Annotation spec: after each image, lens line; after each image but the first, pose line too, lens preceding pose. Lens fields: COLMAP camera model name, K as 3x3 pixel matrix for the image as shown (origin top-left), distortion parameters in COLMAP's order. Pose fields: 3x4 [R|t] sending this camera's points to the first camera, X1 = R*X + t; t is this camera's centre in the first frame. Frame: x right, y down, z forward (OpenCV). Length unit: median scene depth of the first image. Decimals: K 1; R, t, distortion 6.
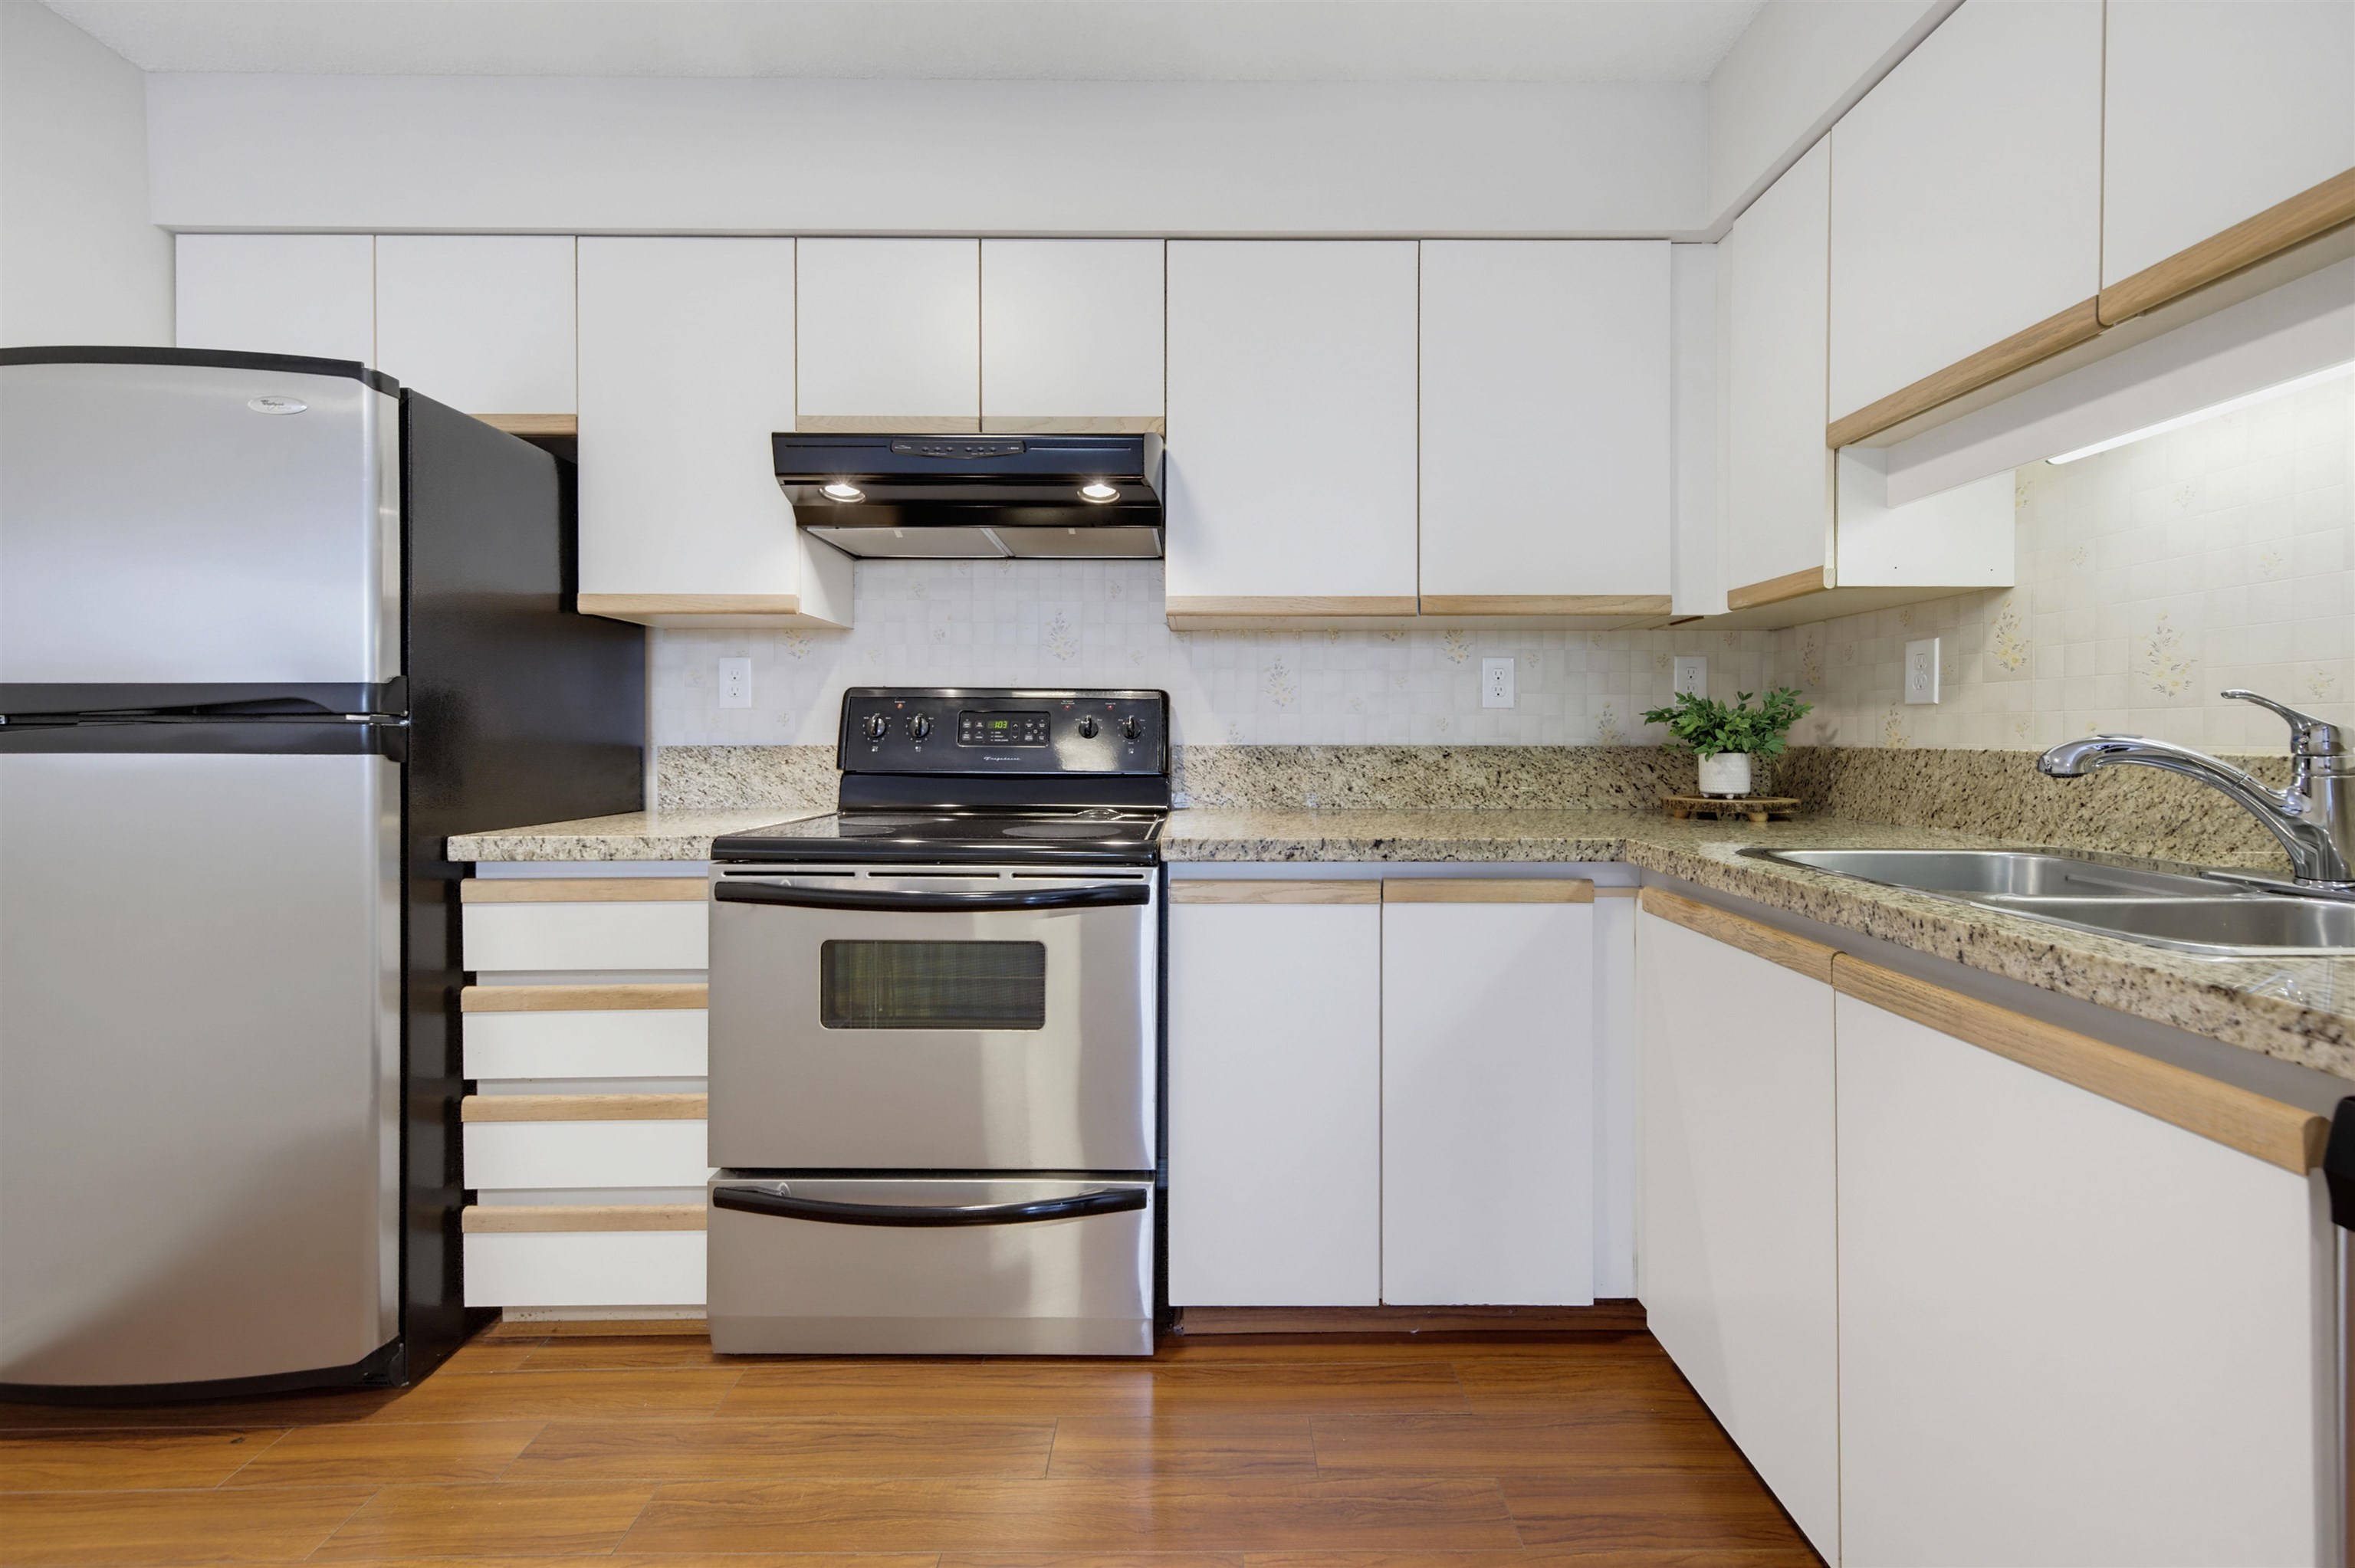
lens RADIAL K [[943.8, 0, 1195.0], [0, 943.8, 742.2], [0, 0, 1]] dist [0.009025, -0.000930]
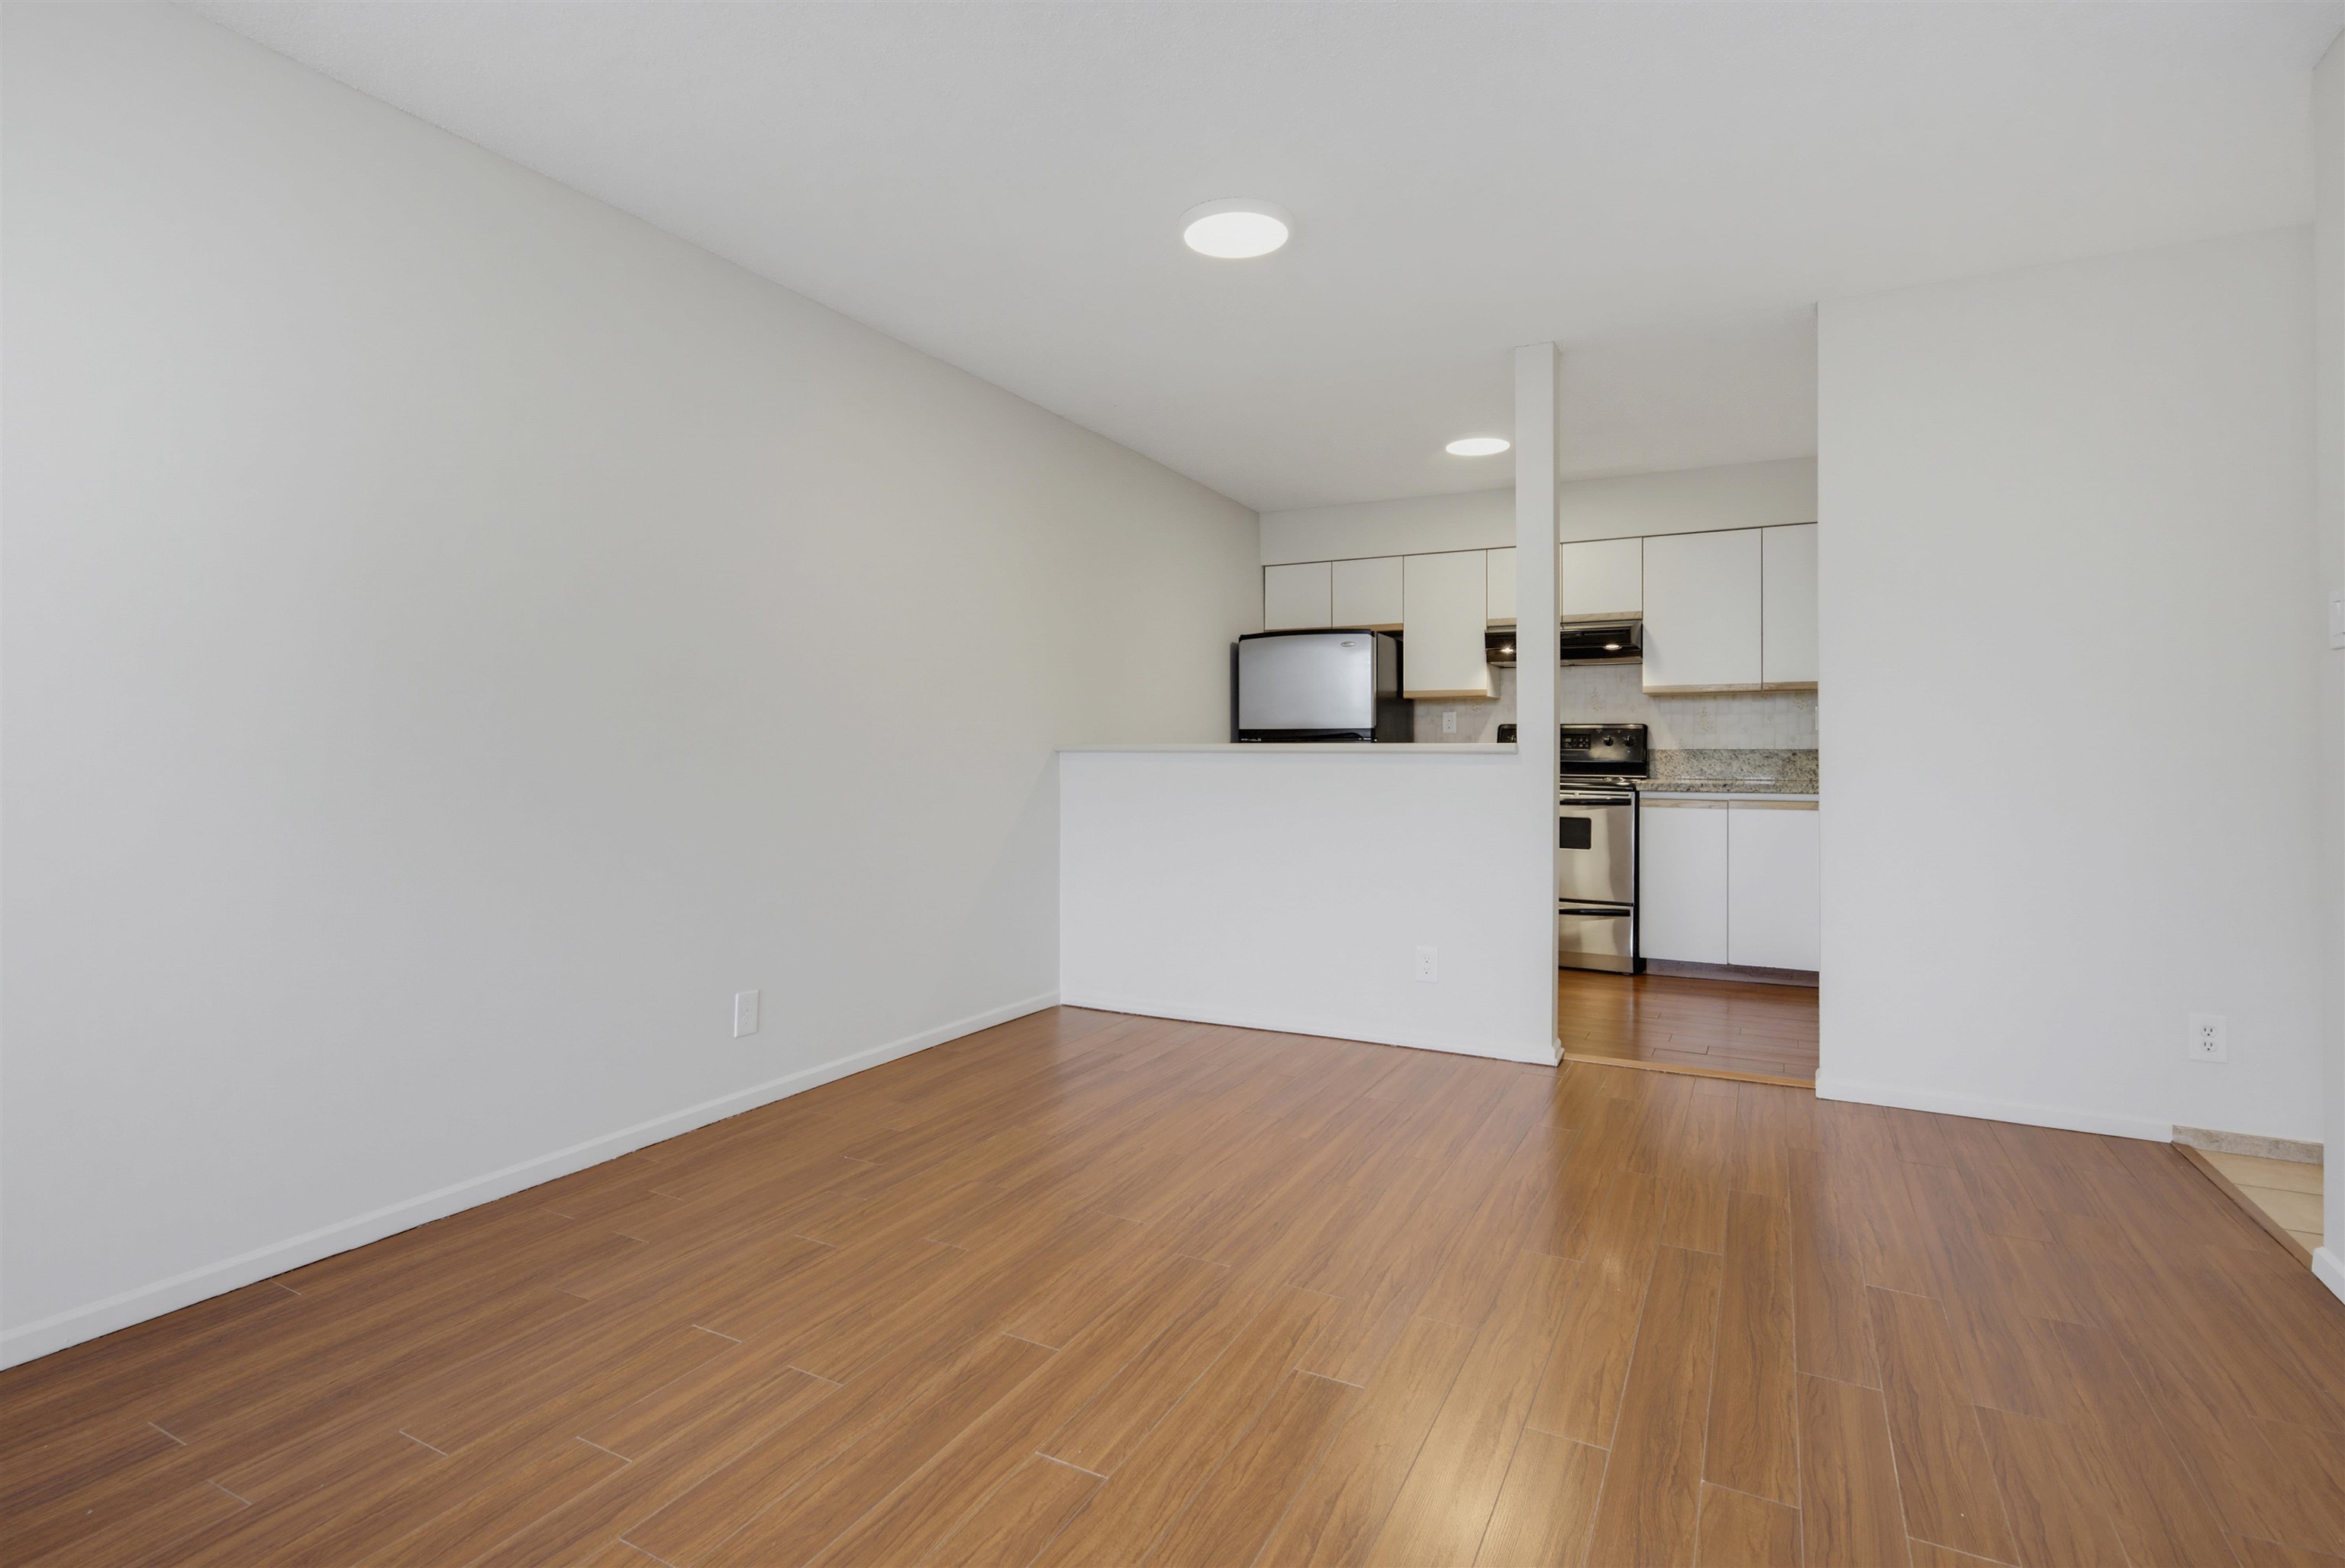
lens RADIAL K [[1135.1, 0, 1200.0], [0, 1135.1, 740.2], [0, 0, 1]] dist [0.001298, 0.000397]
pose [[0.894336, -0.002794, -0.447387, 0.258905], [-0.002102, 0.999943, -0.010447, 0.014285], [0.447391, 0.010283, 0.894279, -2.128364]]
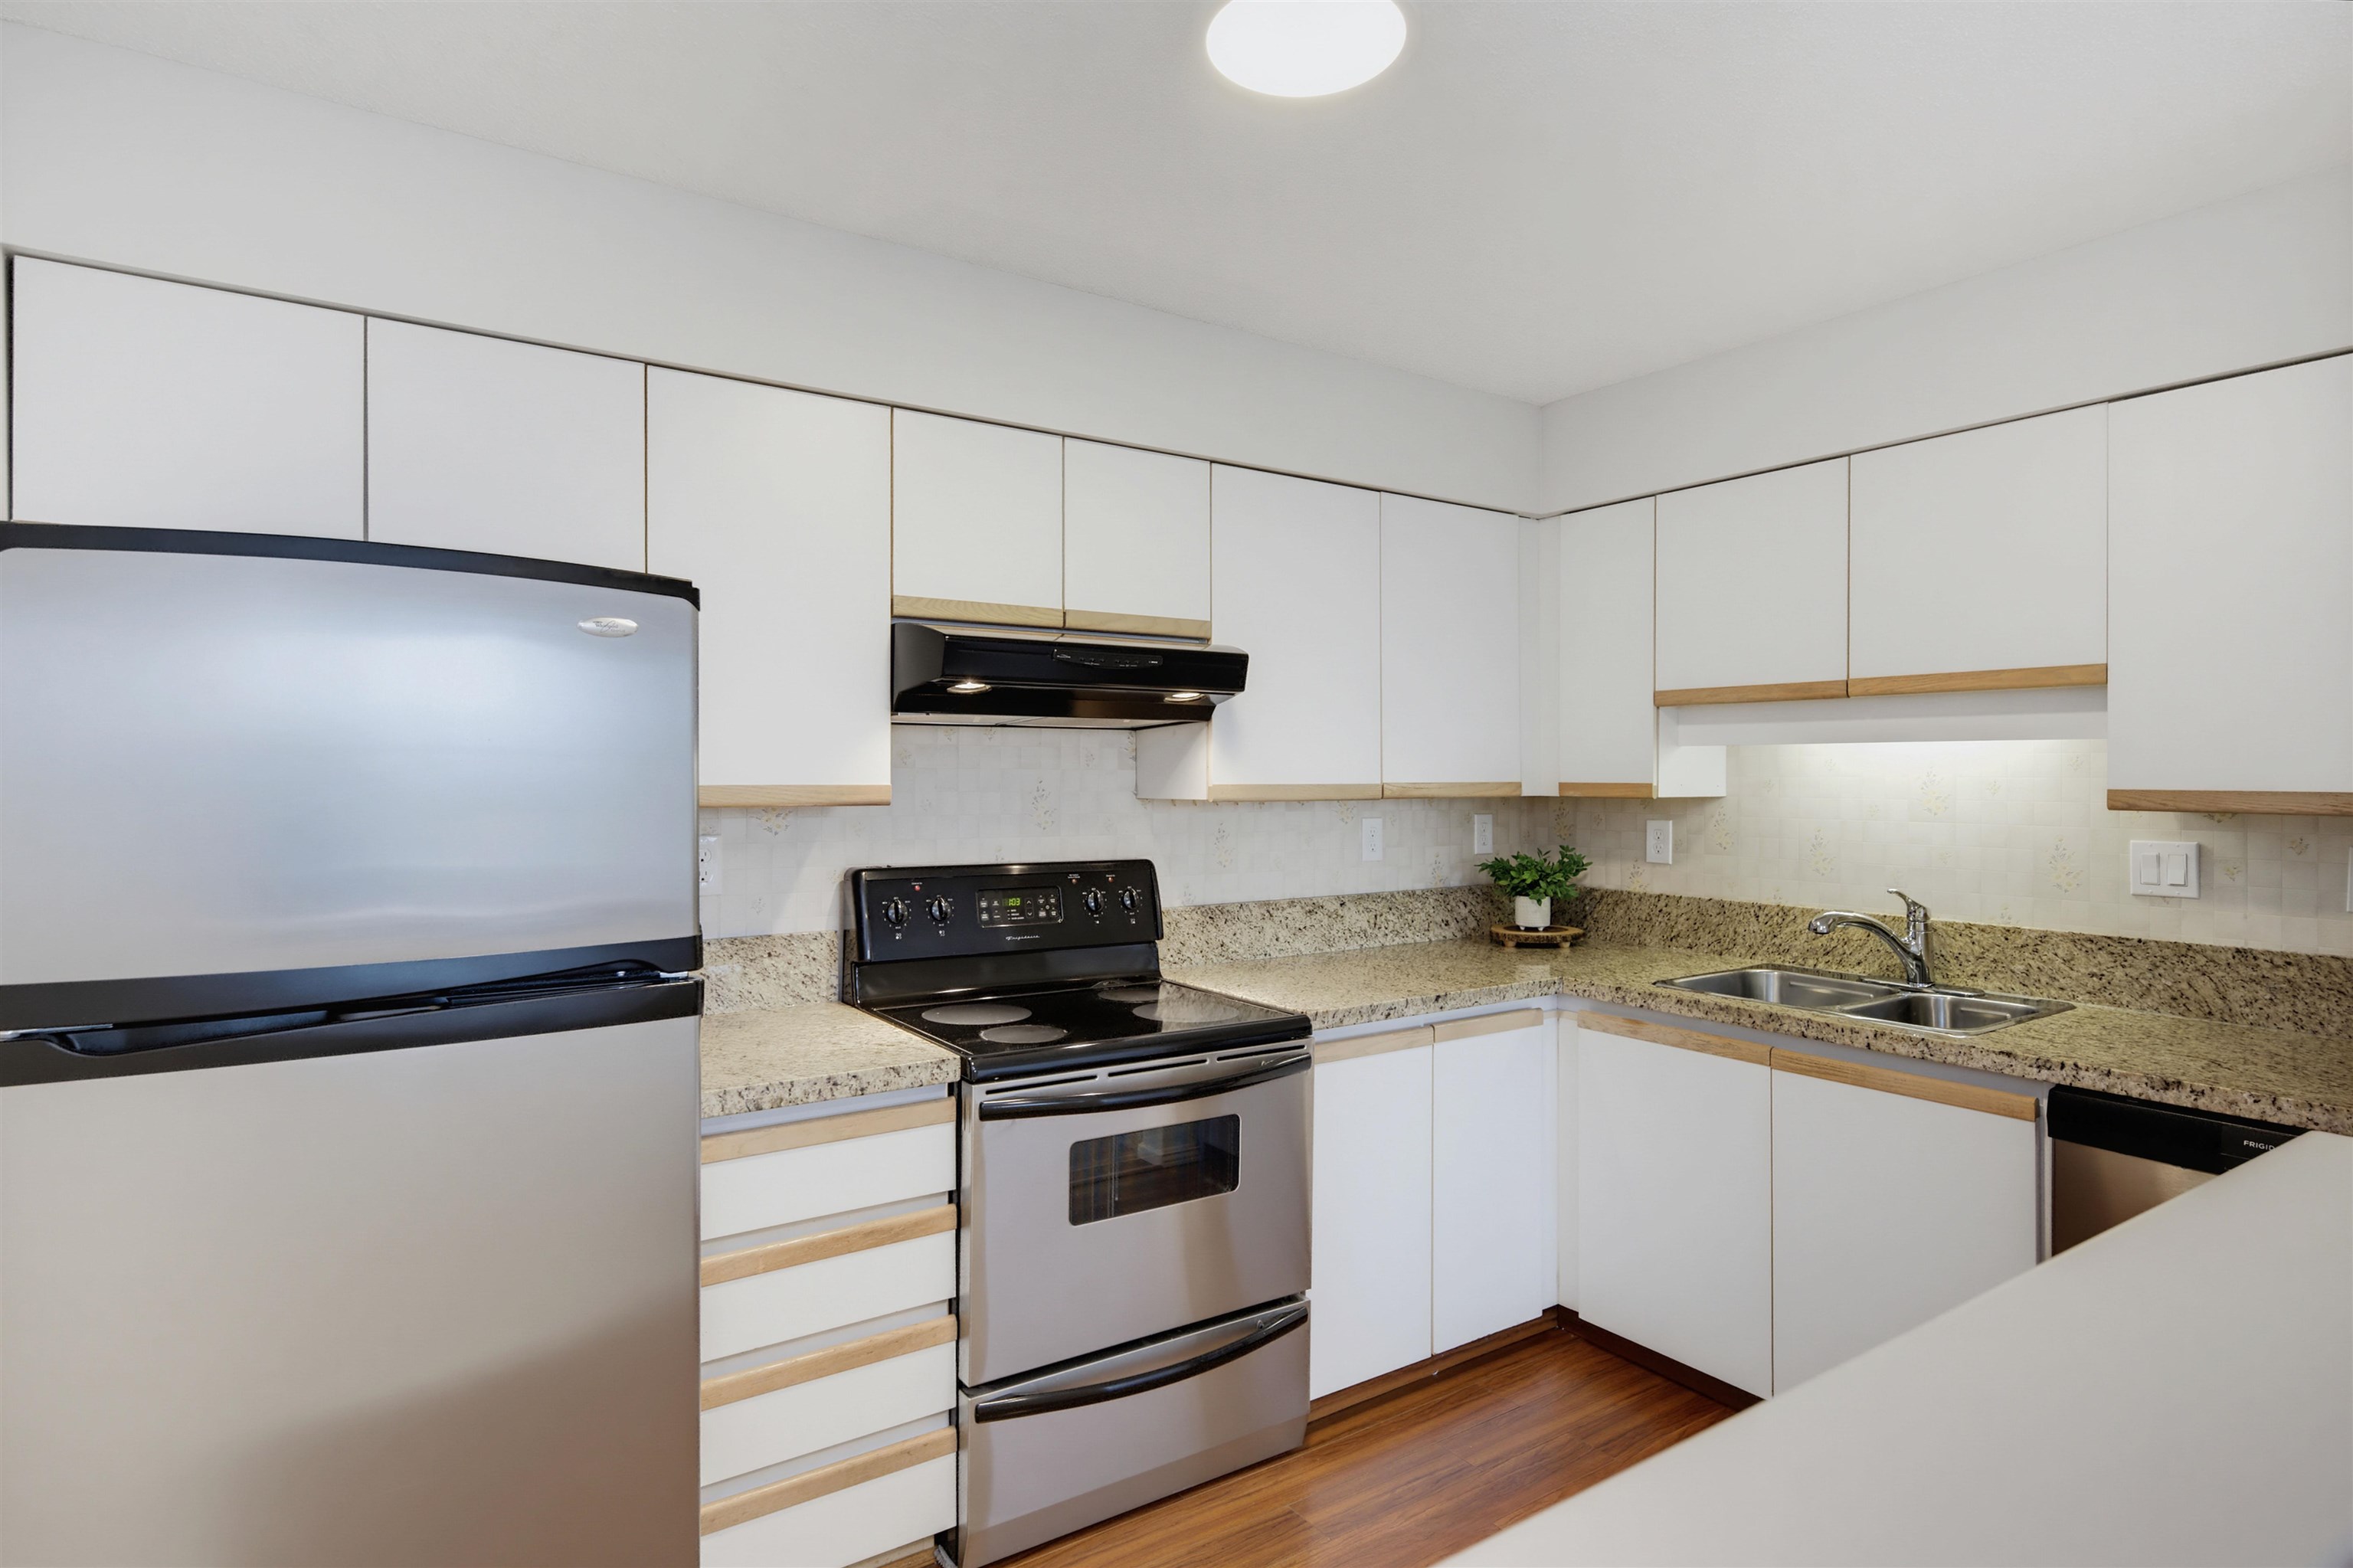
lens RADIAL K [[1222.4, 0, 1155.0], [0, 1222.4, 791.3], [0, 0, 1]] dist [0.001578, 0.005251]
pose [[0.839775, -0.007522, 0.542882, -0.891456], [0.006237, 0.999972, 0.004209, -0.158977], [-0.542899, -0.000149, 0.839798, -0.167603]]
